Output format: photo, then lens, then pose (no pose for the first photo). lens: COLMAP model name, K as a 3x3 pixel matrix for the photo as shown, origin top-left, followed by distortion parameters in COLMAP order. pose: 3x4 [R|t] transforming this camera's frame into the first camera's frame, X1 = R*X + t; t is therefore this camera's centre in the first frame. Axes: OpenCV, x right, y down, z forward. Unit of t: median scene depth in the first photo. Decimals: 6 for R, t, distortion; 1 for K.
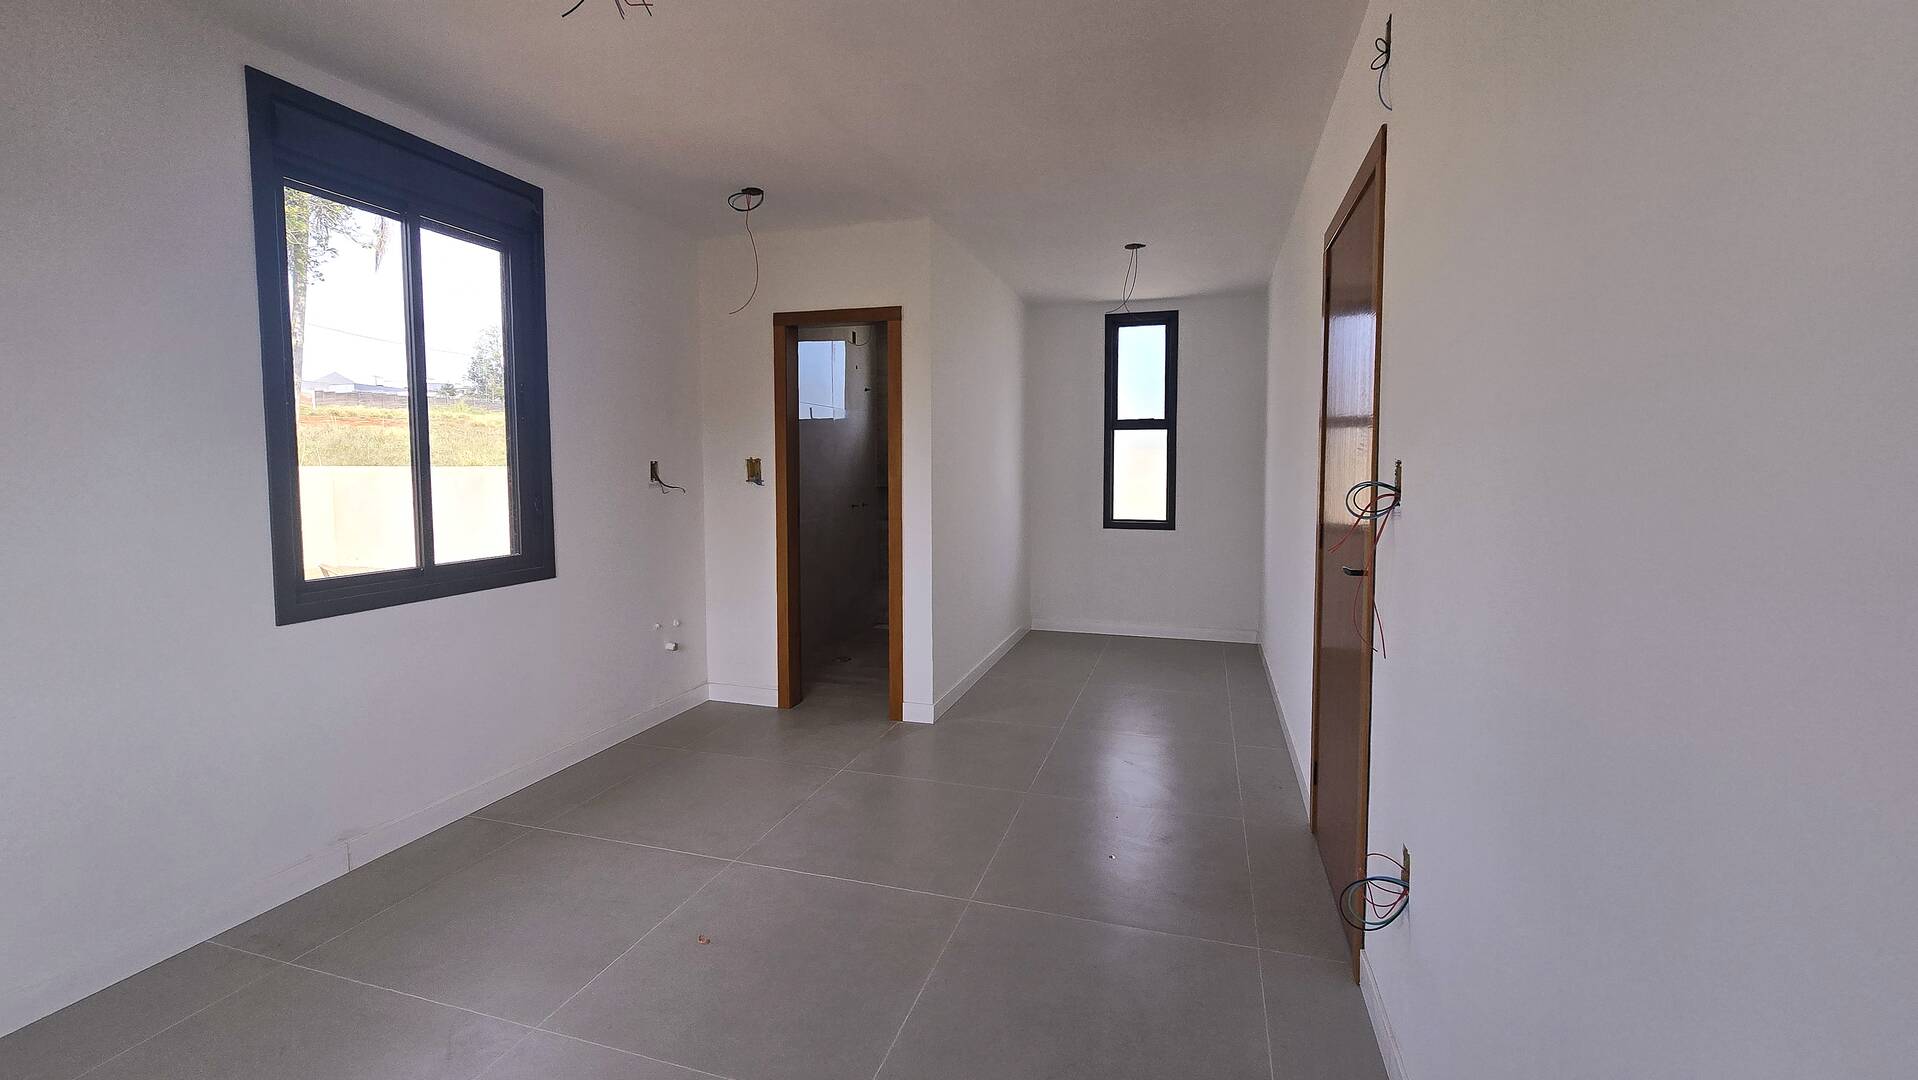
lens RADIAL K [[780.0, 0, 959.3], [0, 780.0, 518.9], [0, 0, 1]] dist [0.000281, 0.000320]
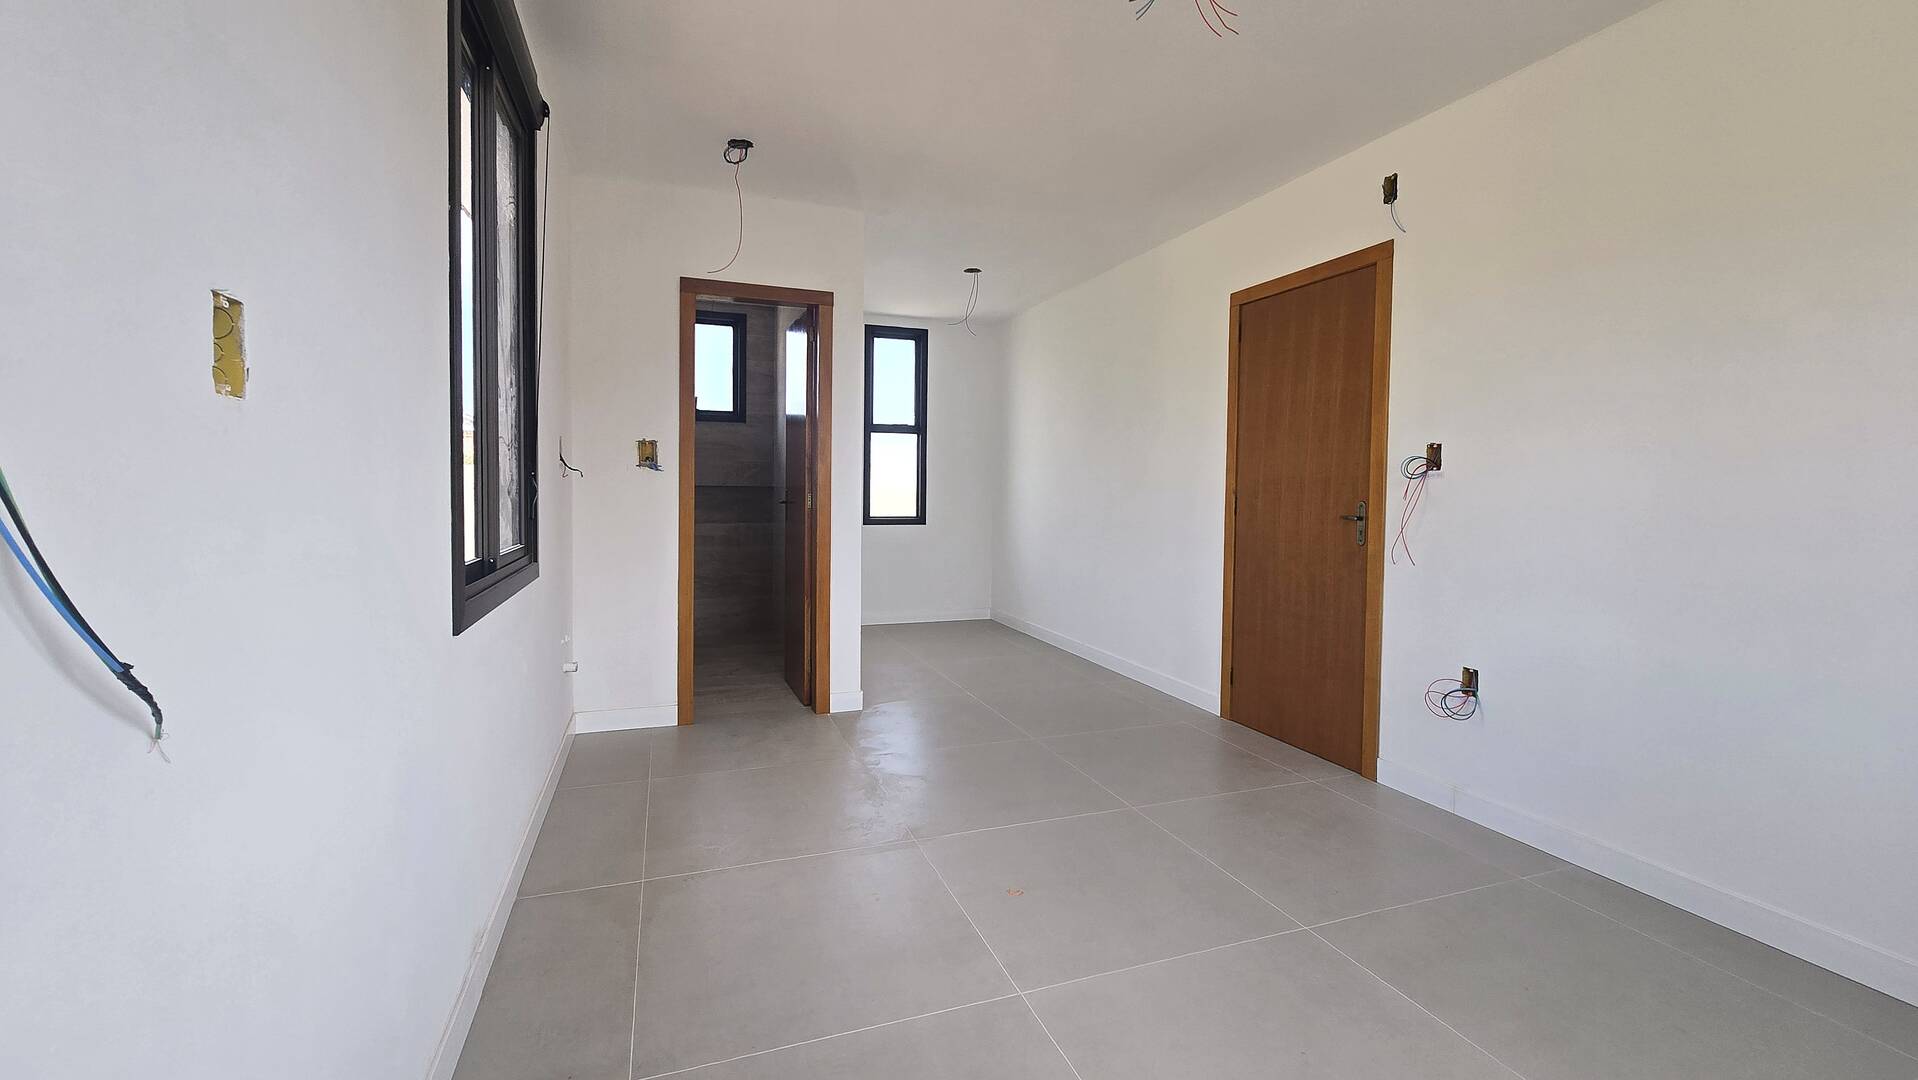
lens RADIAL K [[780.0, 0, 959.3], [0, 780.0, 518.9], [0, 0, 1]] dist [0.000281, 0.000320]
pose [[0.797210, -0.017473, 0.603449, -0.371242], [0.032048, 0.999397, -0.013400, 0.023510], [-0.602851, 0.030022, 0.797289, 0.079234]]
